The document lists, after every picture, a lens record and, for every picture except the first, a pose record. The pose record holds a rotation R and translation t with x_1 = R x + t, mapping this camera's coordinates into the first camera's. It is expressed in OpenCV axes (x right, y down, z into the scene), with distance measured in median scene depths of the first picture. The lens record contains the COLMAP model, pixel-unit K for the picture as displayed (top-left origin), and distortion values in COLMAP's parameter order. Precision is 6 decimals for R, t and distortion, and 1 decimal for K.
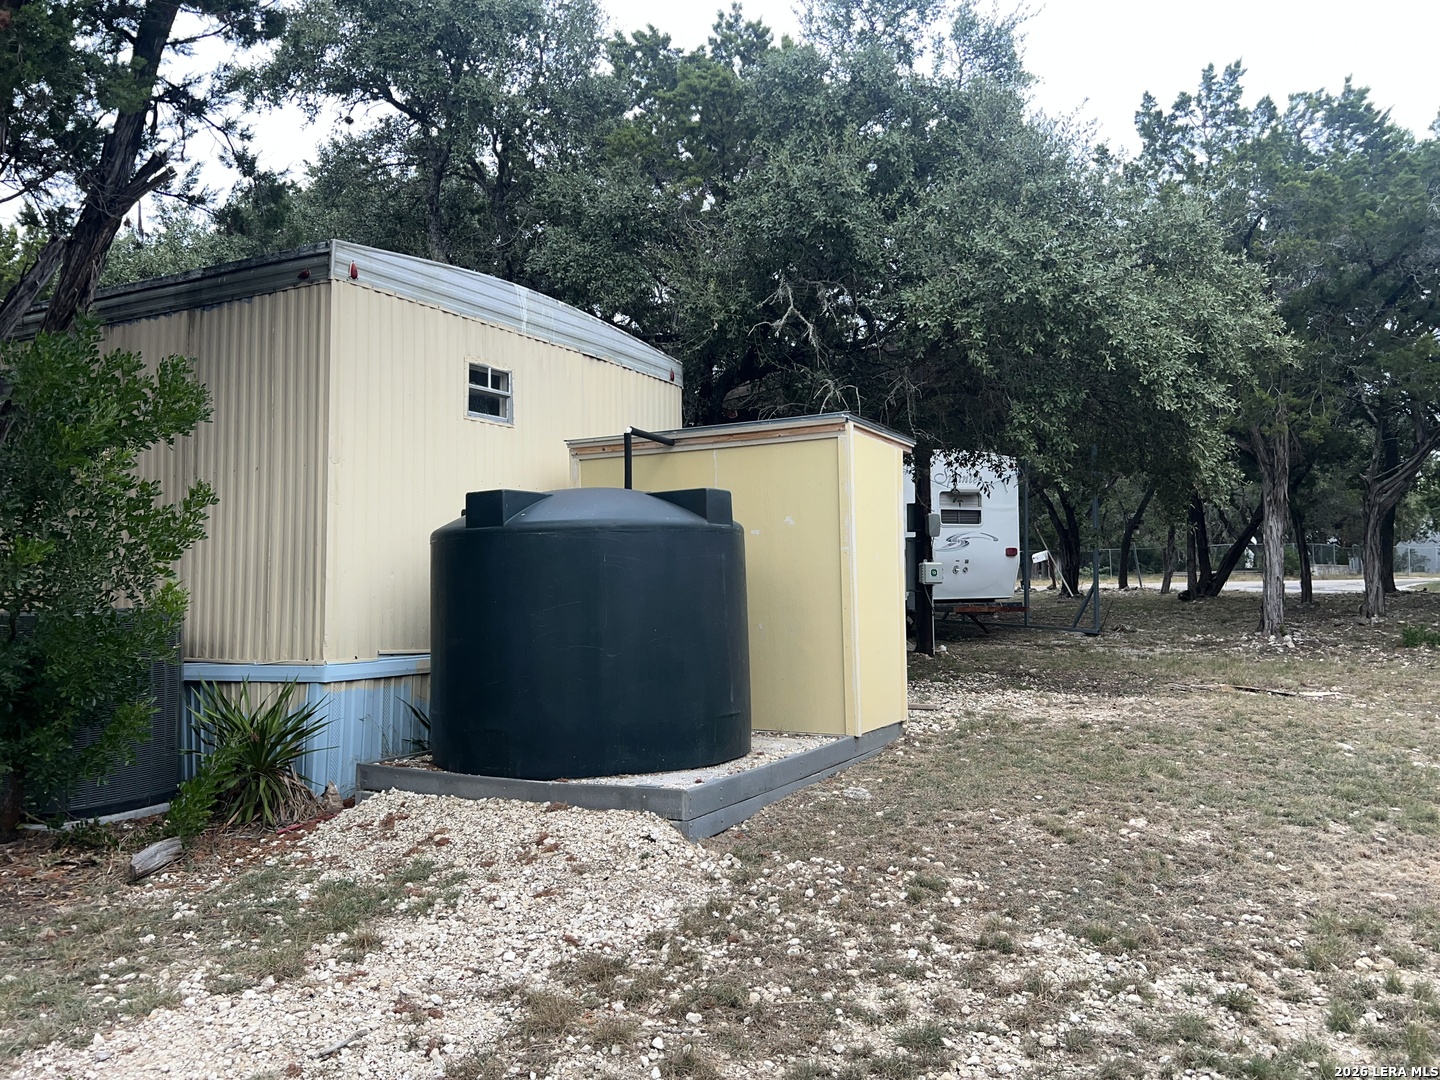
lens RADIAL K [[1133.6, 0, 716.8], [0, 1133.6, 534.2], [0, 0, 1]] dist [0.046911, -0.054162]
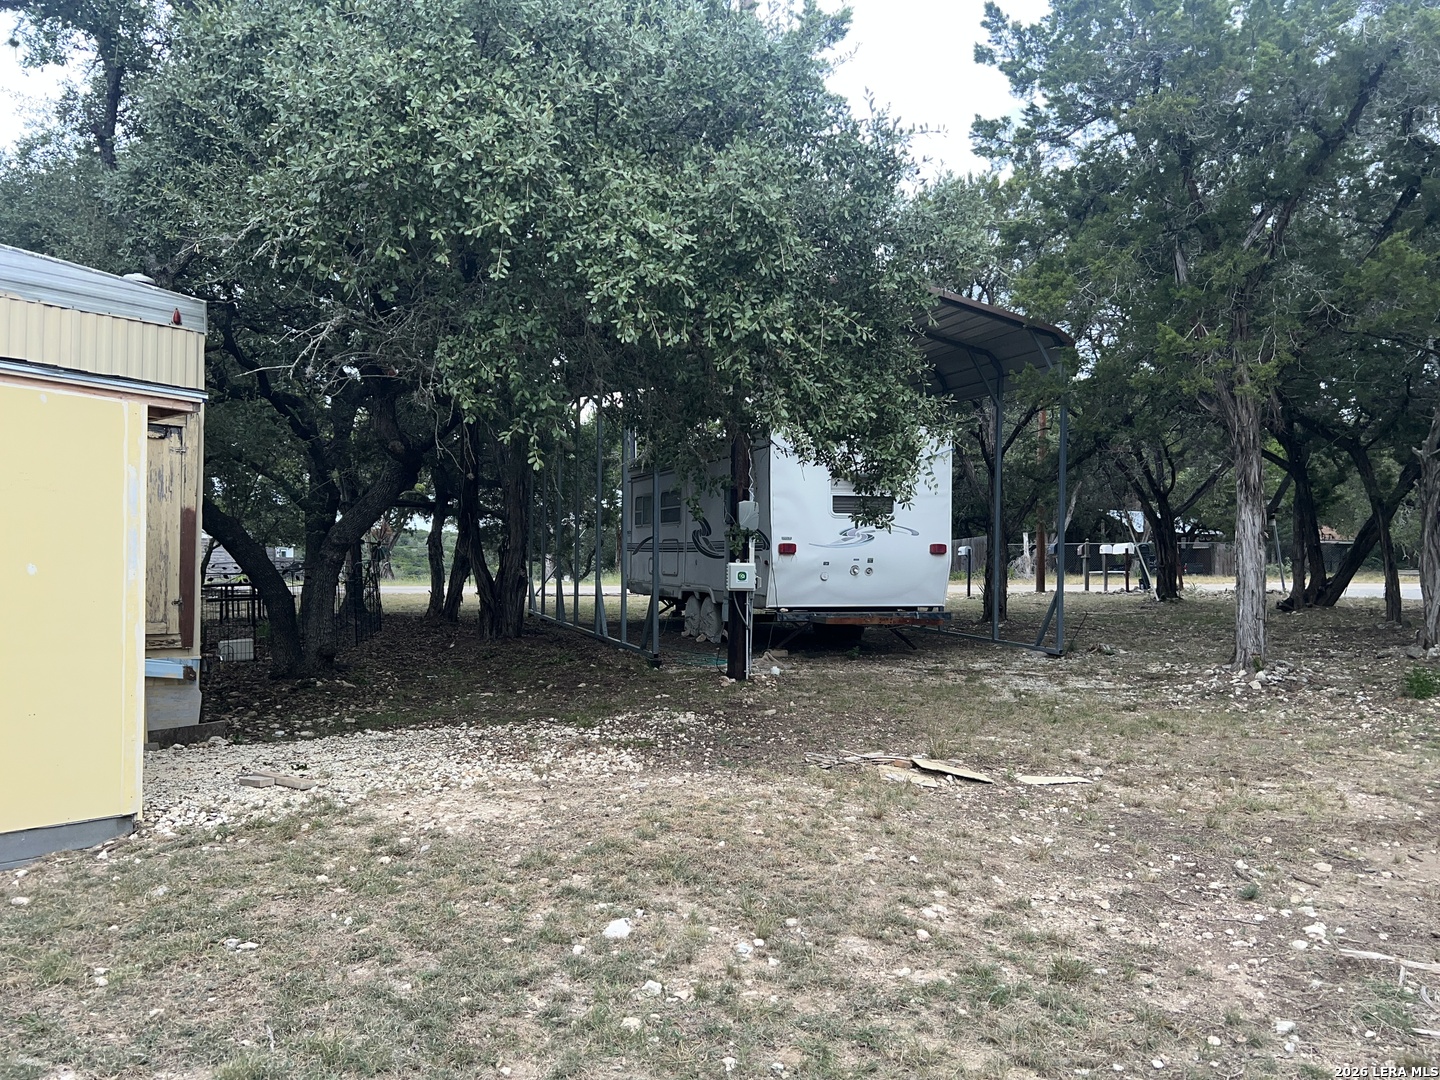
lens RADIAL K [[1133.6, 0, 694.8], [0, 1133.6, 551.3], [0, 0, 1]] dist [0.046911, -0.054162]
pose [[0.974381, 0.016627, -0.224287, 0.278774], [-0.009928, 0.999471, 0.030965, -0.005919], [0.224684, -0.027945, 0.974031, 0.192726]]
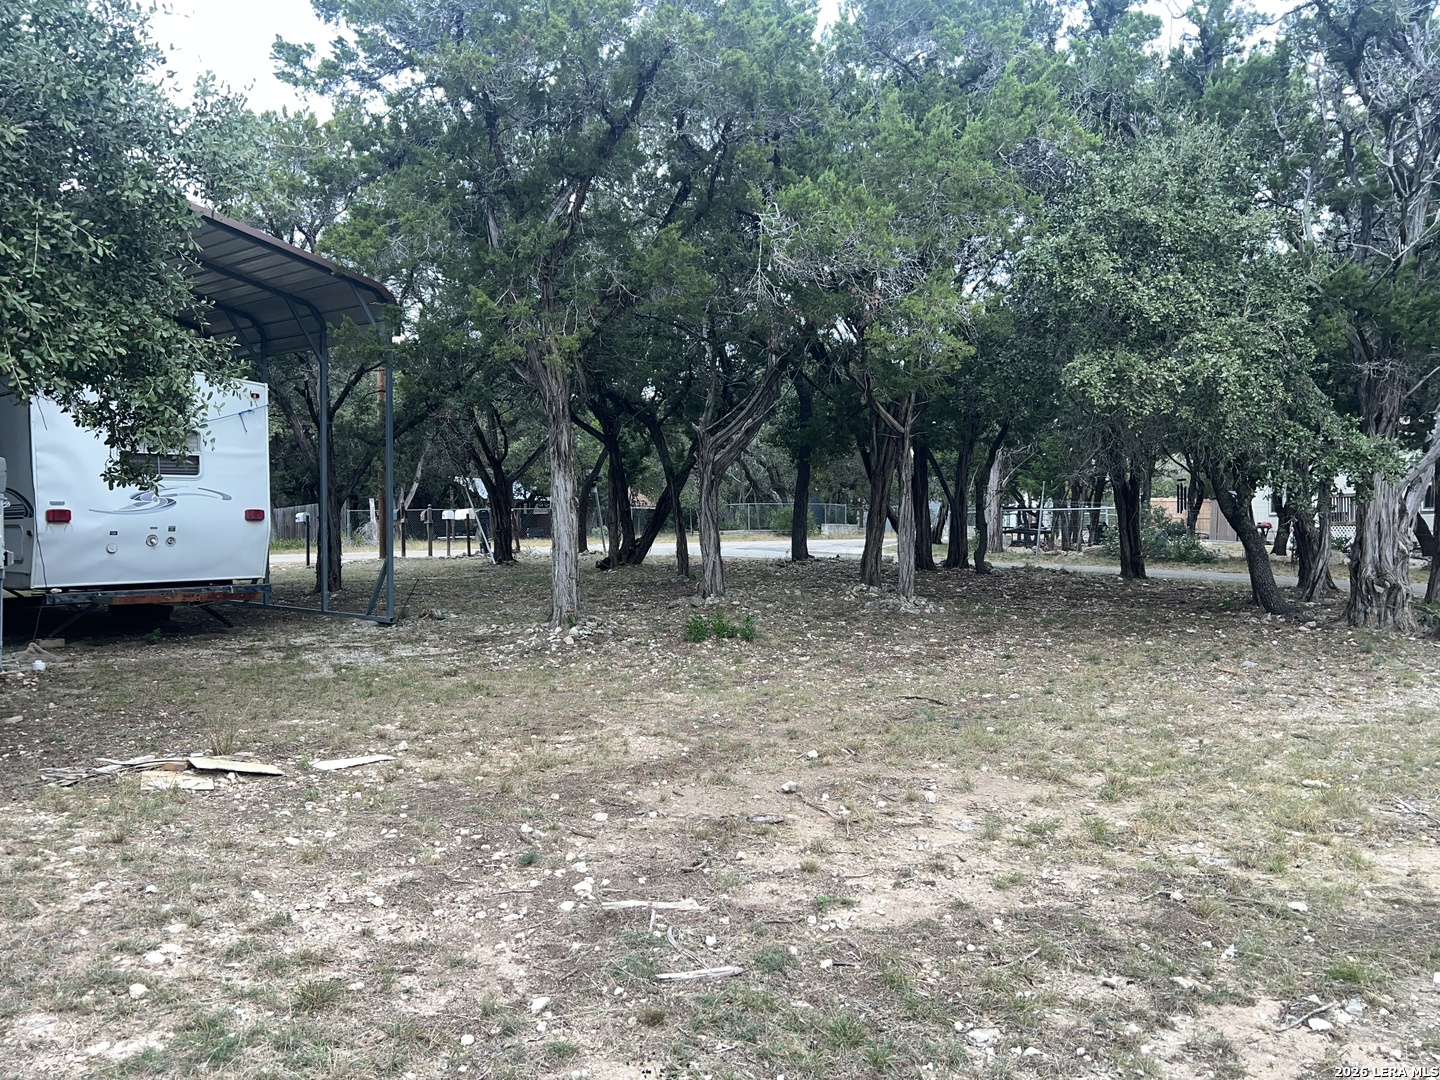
lens RADIAL K [[1133.6, 0, 733.9], [0, 1133.6, 552.7], [0, 0, 1]] dist [0.046911, -0.054162]
pose [[0.937089, -0.004128, 0.349066, 0.298567], [-0.015575, 0.998440, 0.053620, -0.004425], [-0.348742, -0.055683, 0.935563, 0.220241]]
